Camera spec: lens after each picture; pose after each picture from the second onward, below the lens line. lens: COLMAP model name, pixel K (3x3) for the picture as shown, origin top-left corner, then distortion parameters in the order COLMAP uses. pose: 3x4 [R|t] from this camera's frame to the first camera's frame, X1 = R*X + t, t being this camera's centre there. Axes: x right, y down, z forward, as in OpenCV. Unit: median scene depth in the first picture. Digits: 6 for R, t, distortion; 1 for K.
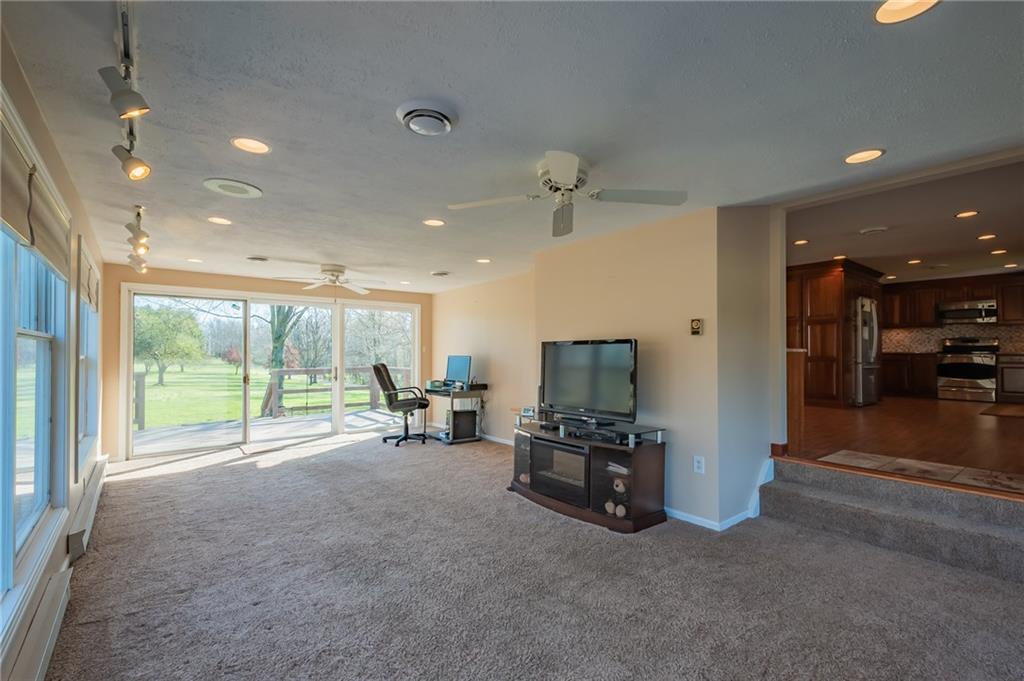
lens RADIAL K [[457.2, 0, 516.4], [0, 457.2, 341.8], [0, 0, 1]] dist [0.015883, -0.000330]
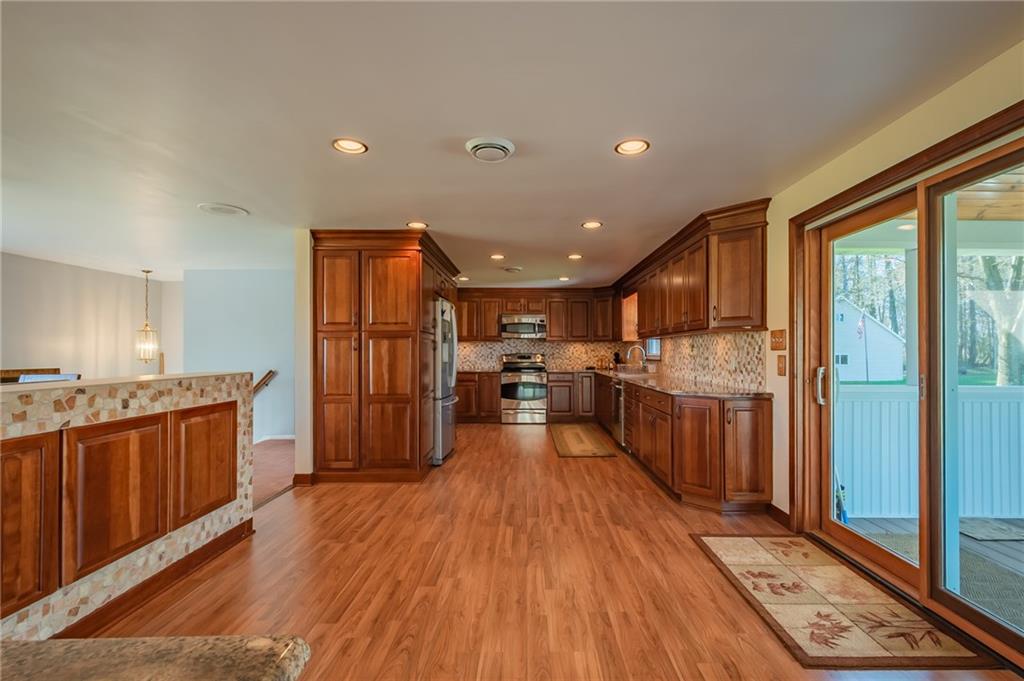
lens RADIAL K [[457.2, 0, 517.0], [0, 457.2, 345.9], [0, 0, 1]] dist [0.015883, -0.000330]
pose [[0.652115, 0.005442, 0.758100, 0.314293], [-0.009053, 0.999959, 0.000610, -0.029457], [-0.758066, -0.007261, 0.652138, 0.477990]]
